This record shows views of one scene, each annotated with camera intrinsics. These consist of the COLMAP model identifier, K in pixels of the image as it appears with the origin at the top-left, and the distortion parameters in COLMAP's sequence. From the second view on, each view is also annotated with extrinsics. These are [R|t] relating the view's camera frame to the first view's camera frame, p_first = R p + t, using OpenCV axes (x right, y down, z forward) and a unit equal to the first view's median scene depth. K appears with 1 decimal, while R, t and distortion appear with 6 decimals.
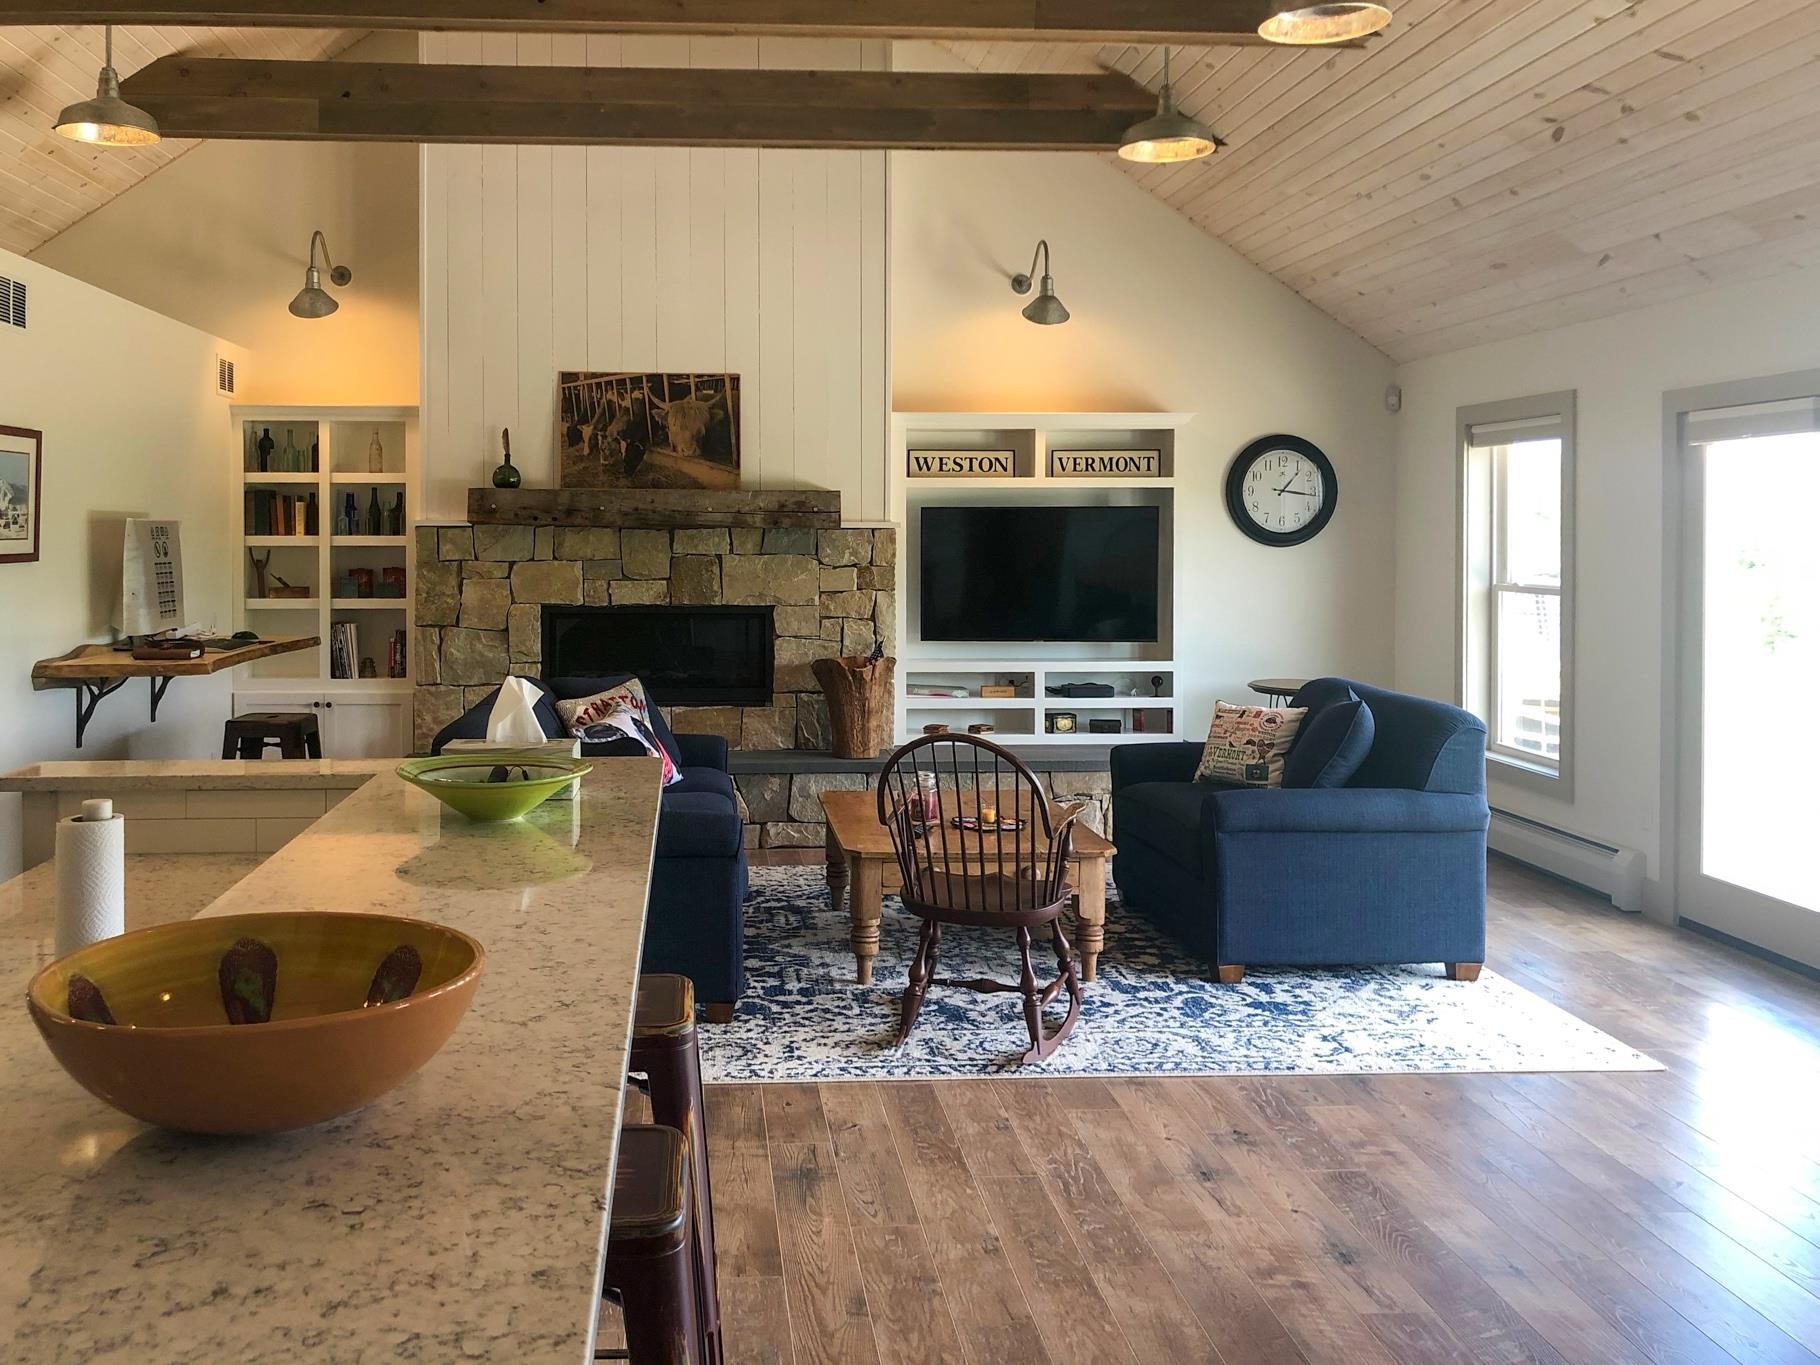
lens RADIAL K [[1561.9, 0, 908.3], [0, 1561.9, 593.6], [0, 0, 1]] dist [0.090051, -0.170865]
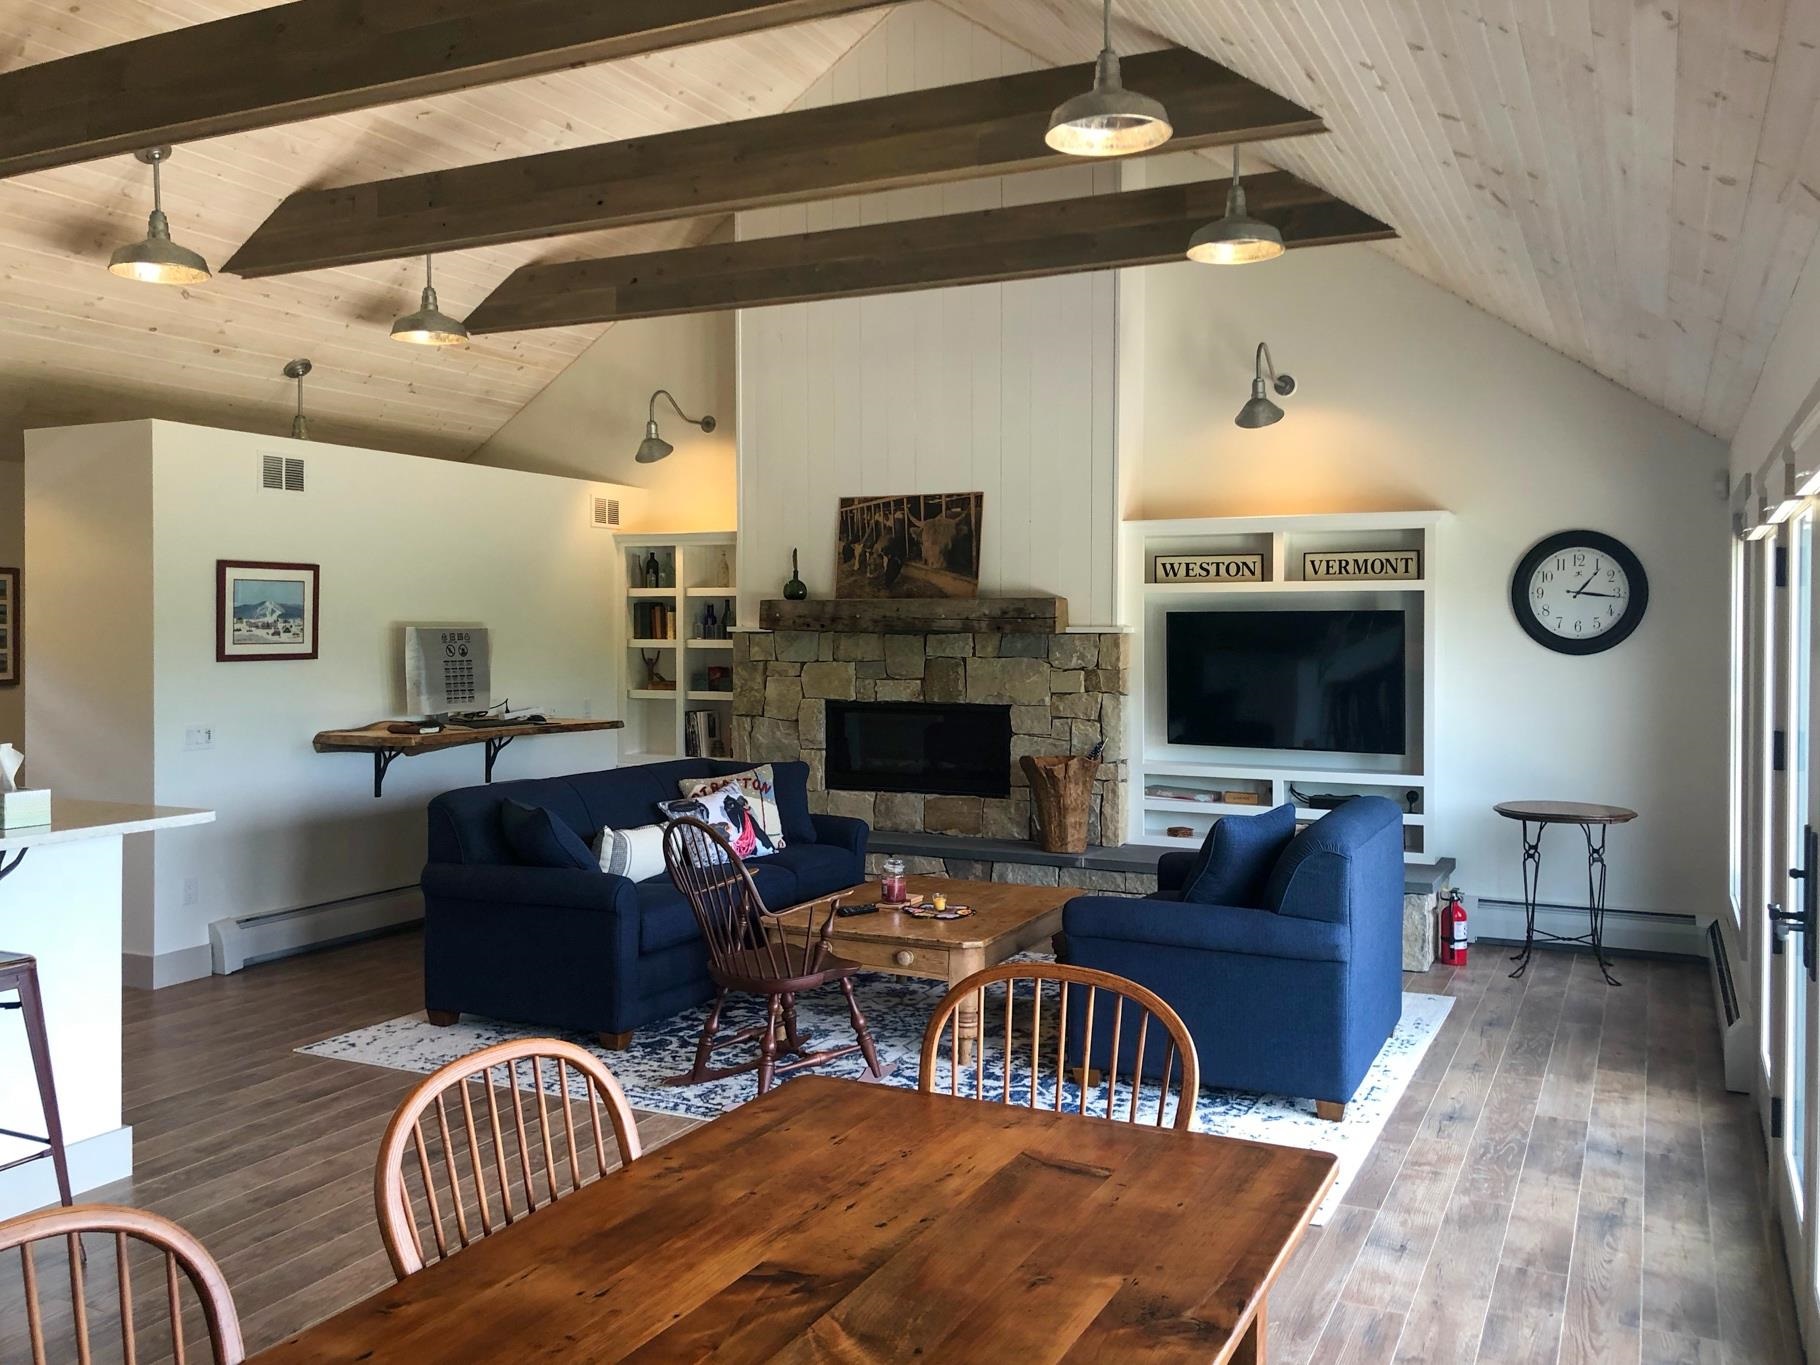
lens RADIAL K [[1524.2, 0, 910.0], [0, 1524.2, 682.5], [0, 0, 1]] dist [0.082085, -0.157964]
pose [[0.868946, 0.017100, -0.494611, 0.376239], [-0.019901, 0.999802, -0.000396, -0.006274], [0.494507, 0.010187, 0.869114, 0.052917]]
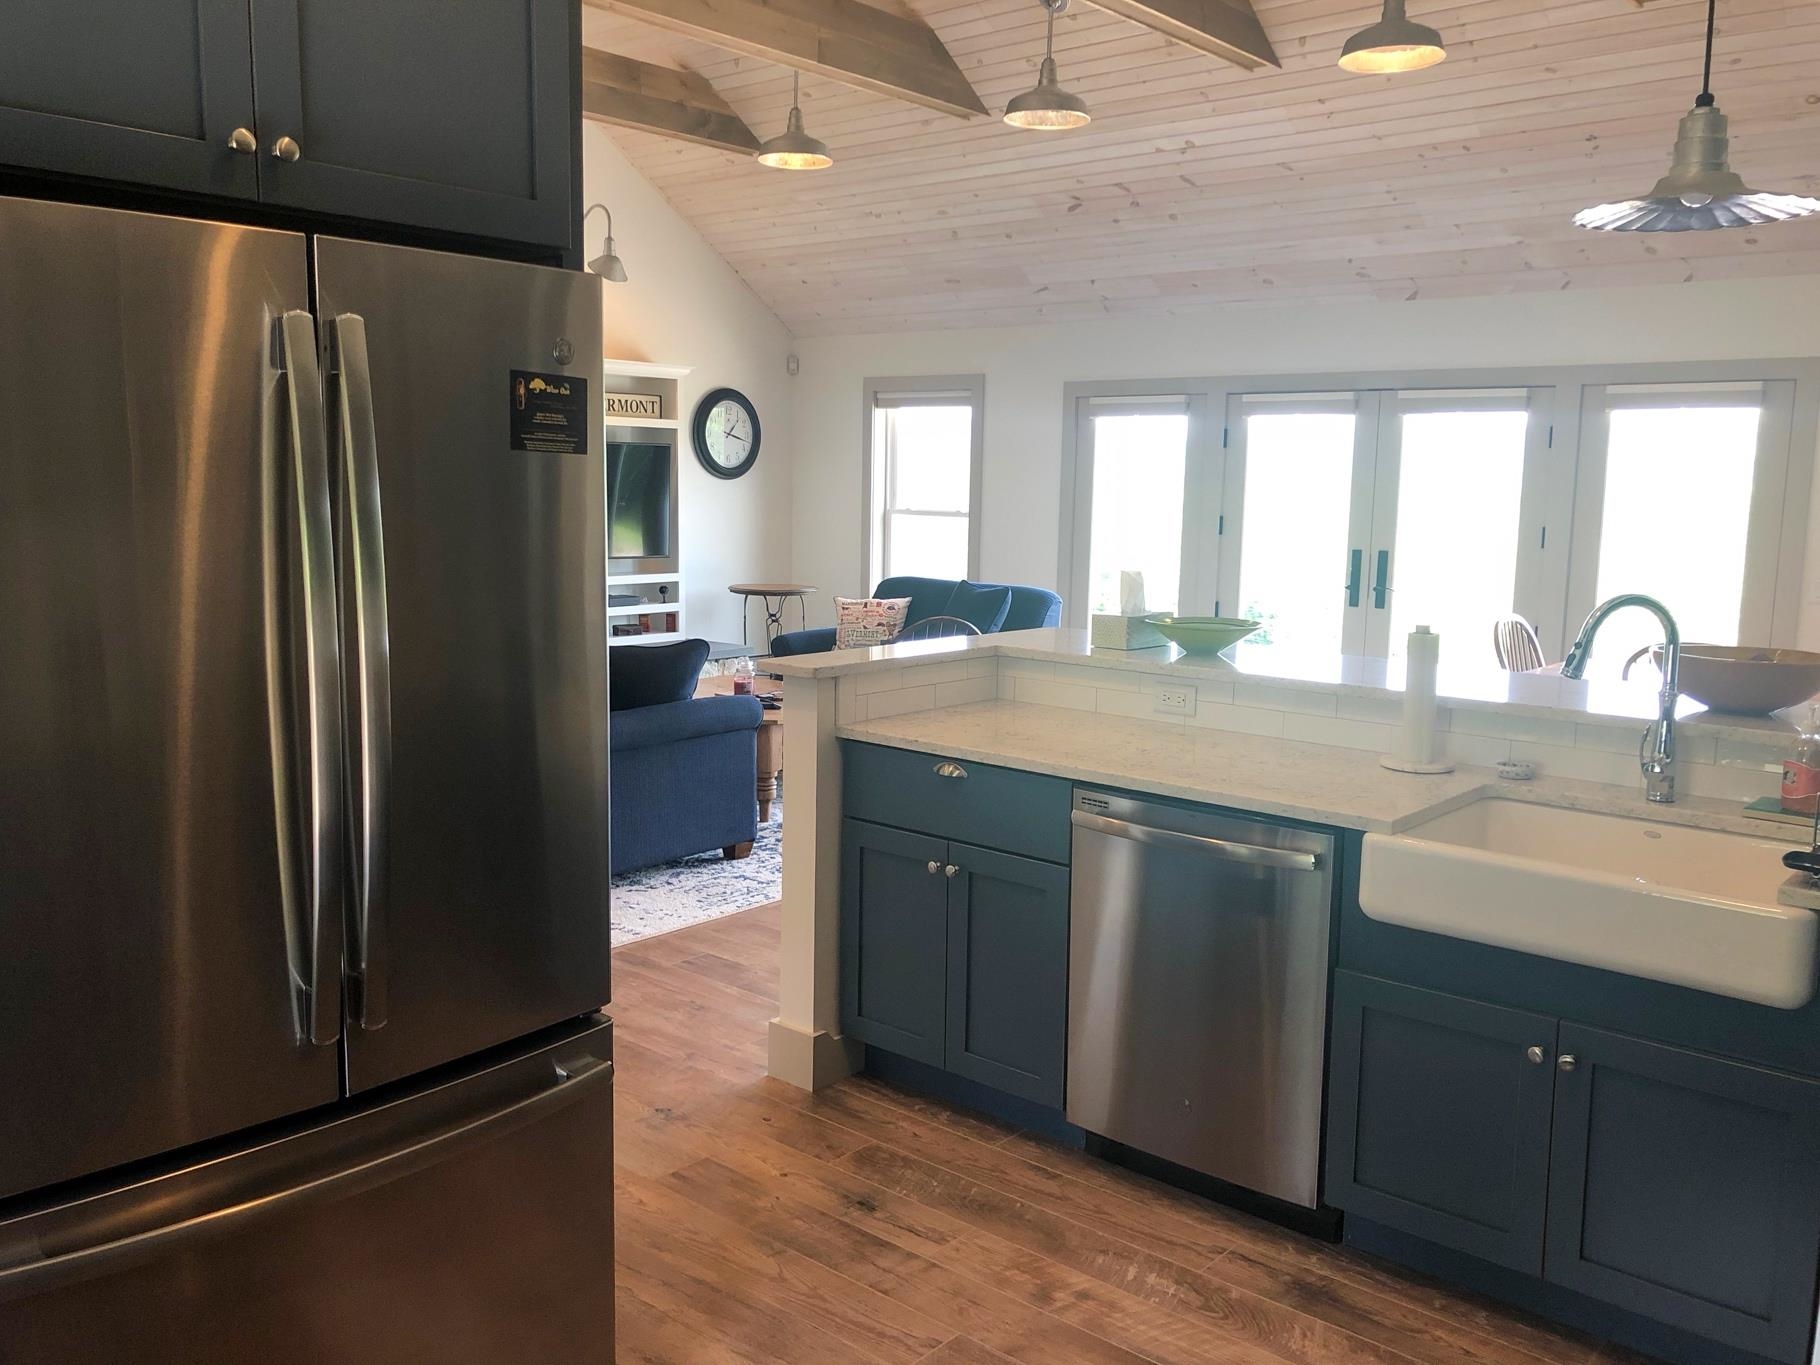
lens RADIAL K [[1524.2, 0, 910.0], [0, 1524.2, 682.5], [0, 0, 1]] dist [0.082085, -0.157964]
pose [[0.710179, -0.079117, 0.699561, -0.573537], [0.006647, 0.994375, 0.105711, 0.003698], [-0.703989, -0.070424, 0.706710, 0.030094]]
